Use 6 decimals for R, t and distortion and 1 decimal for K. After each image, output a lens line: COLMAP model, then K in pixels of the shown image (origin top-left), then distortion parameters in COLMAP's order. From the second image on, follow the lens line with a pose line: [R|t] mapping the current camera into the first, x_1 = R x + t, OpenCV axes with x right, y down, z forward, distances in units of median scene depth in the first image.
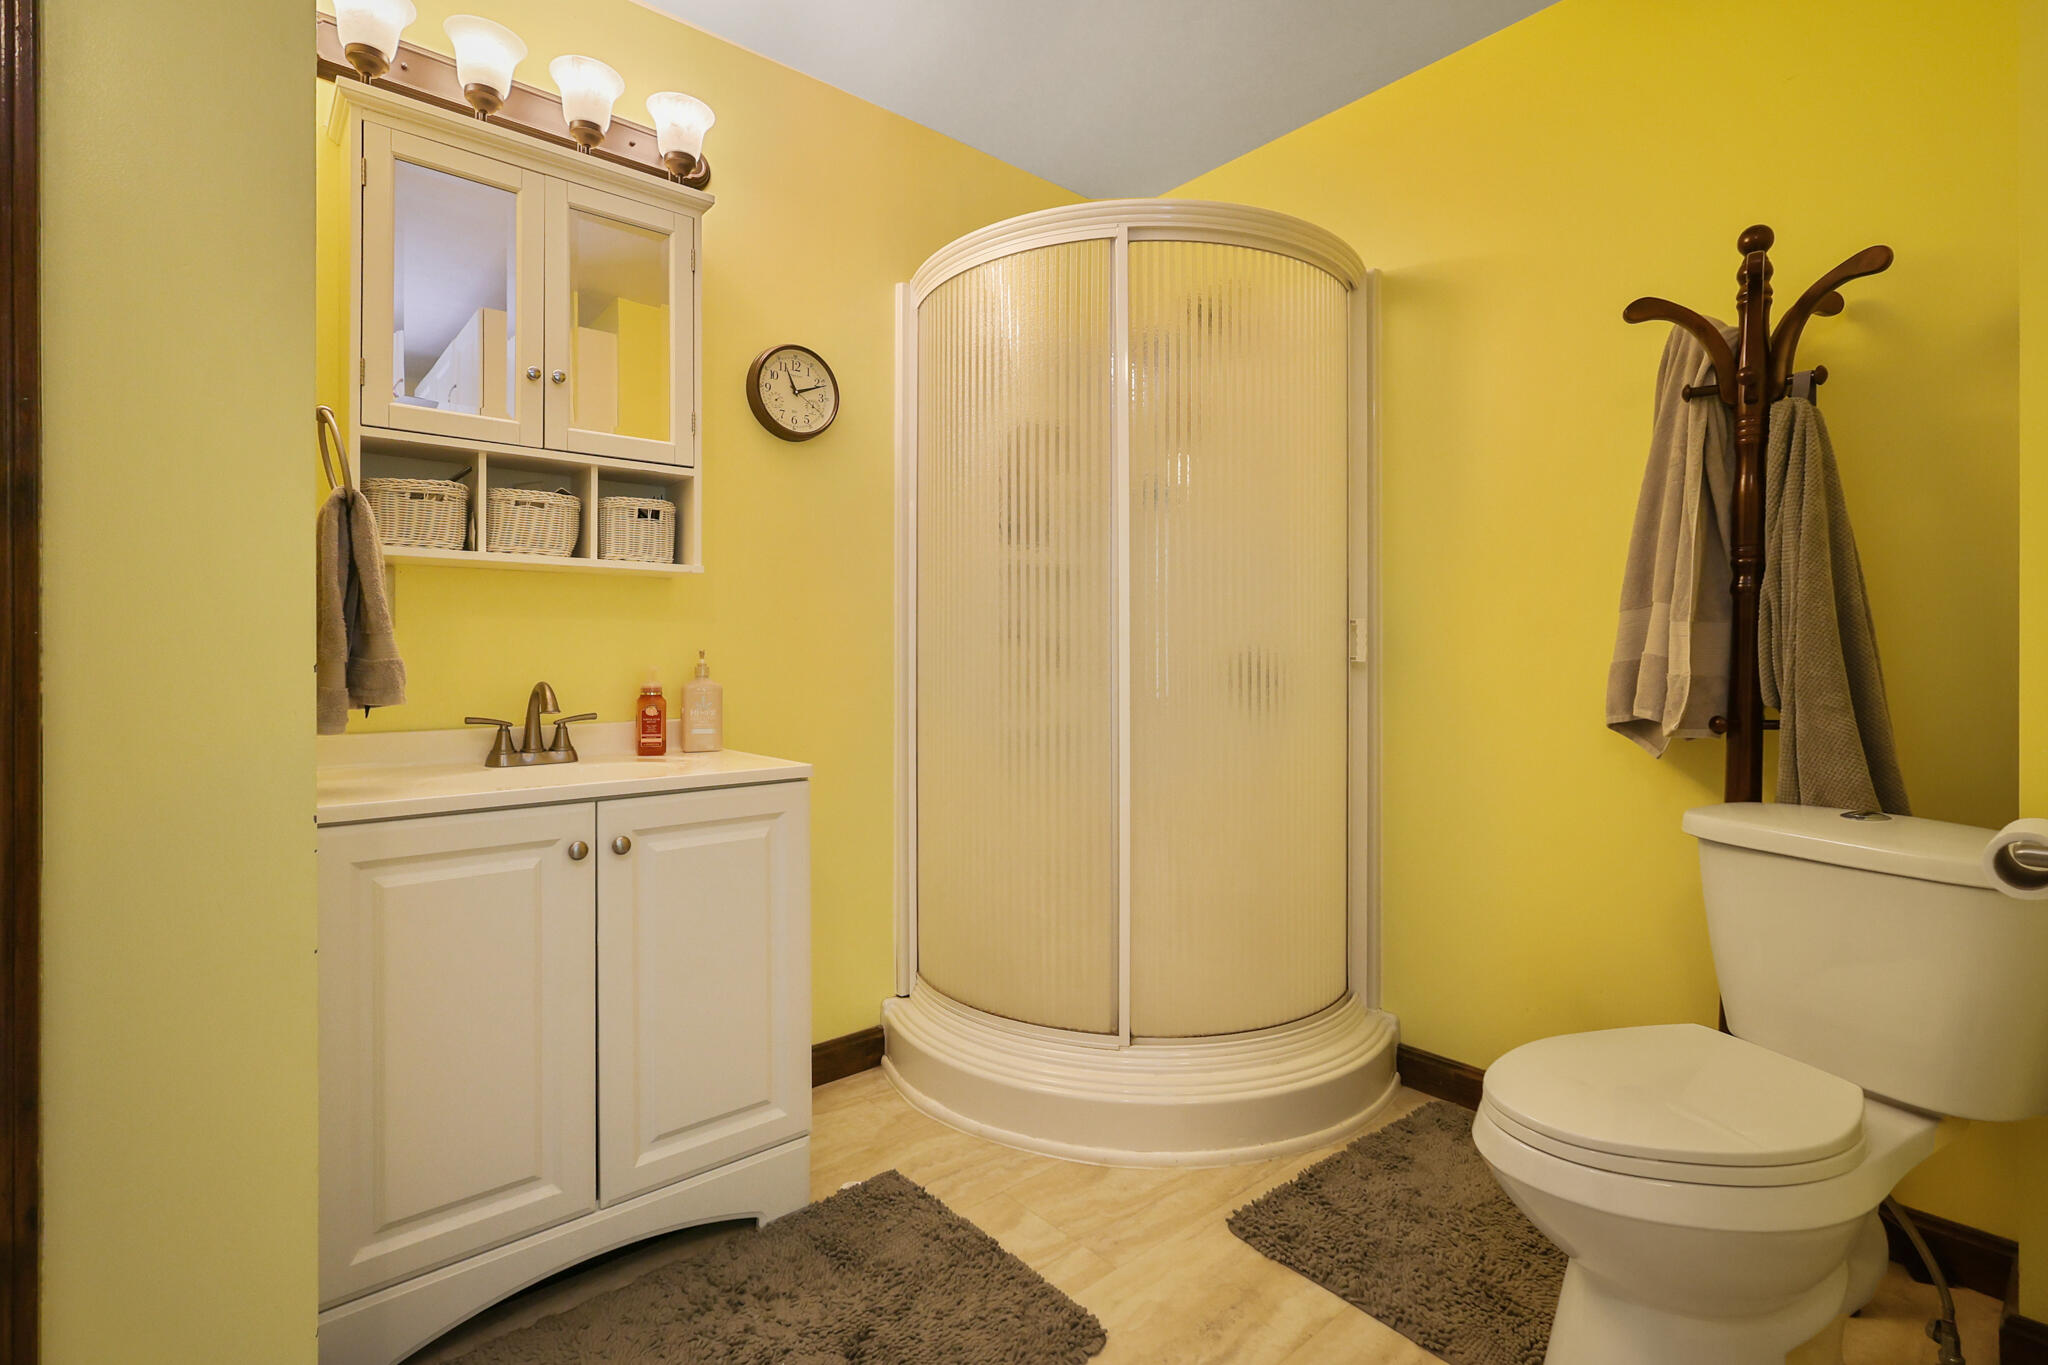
lens RADIAL K [[966.4, 0, 1024.4], [0, 966.4, 648.5], [0, 0, 1]] dist [-0.001825, -0.000038]
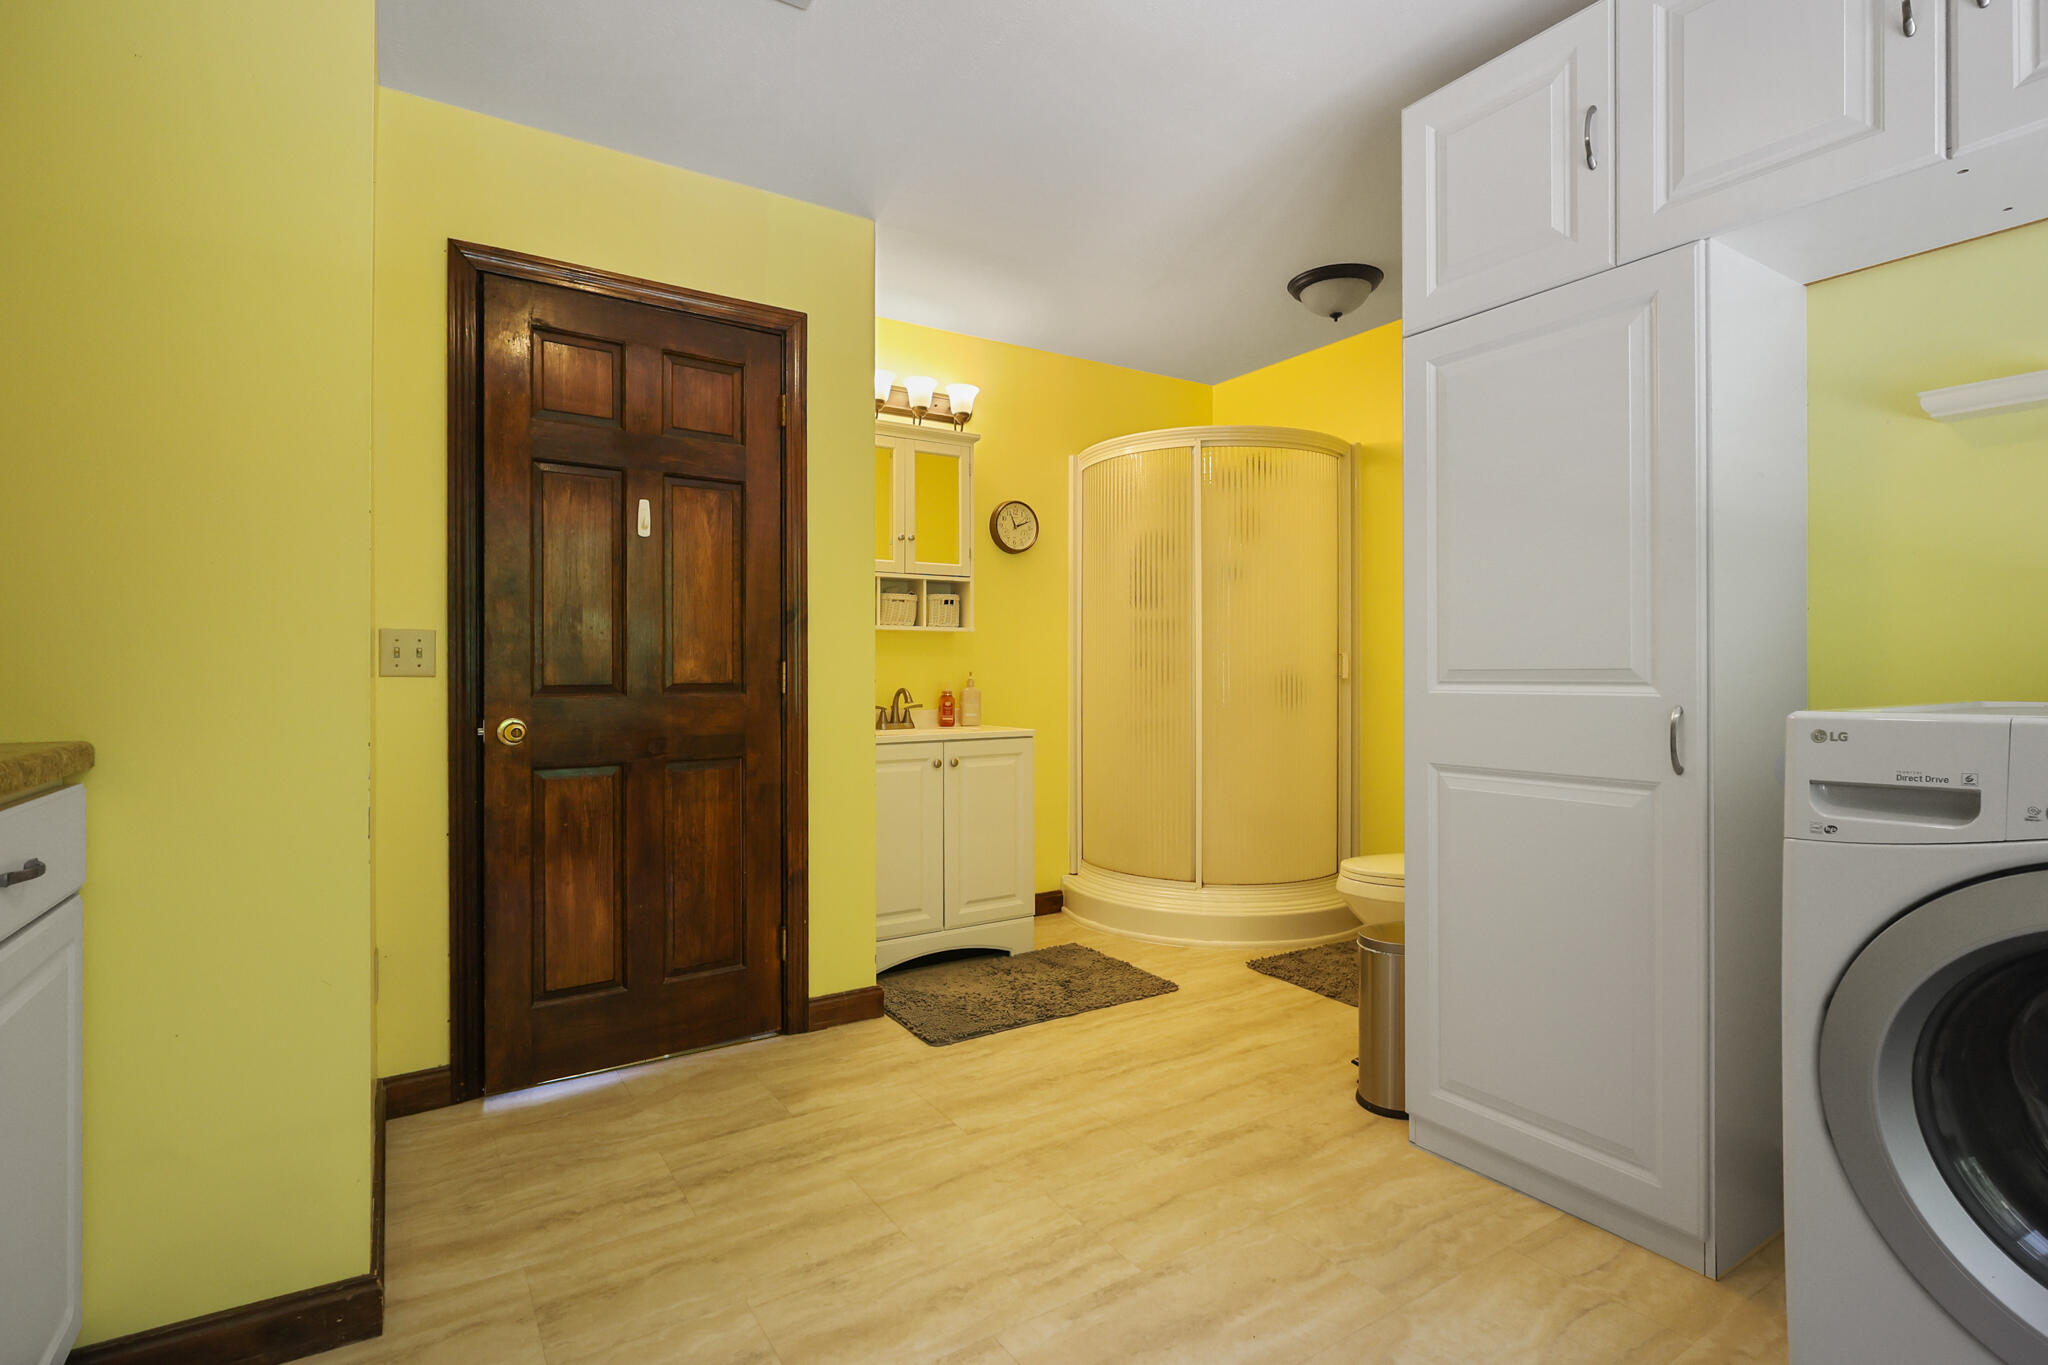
lens RADIAL K [[973.0, 0, 1029.2], [0, 973.0, 685.2], [0, 0, 1]] dist [-0.002808, -0.000064]
pose [[0.991151, 0.000834, -0.132736, 0.031008], [0.002171, 0.999745, 0.022496, -0.014701], [0.132721, -0.022586, 0.990896, -0.892119]]
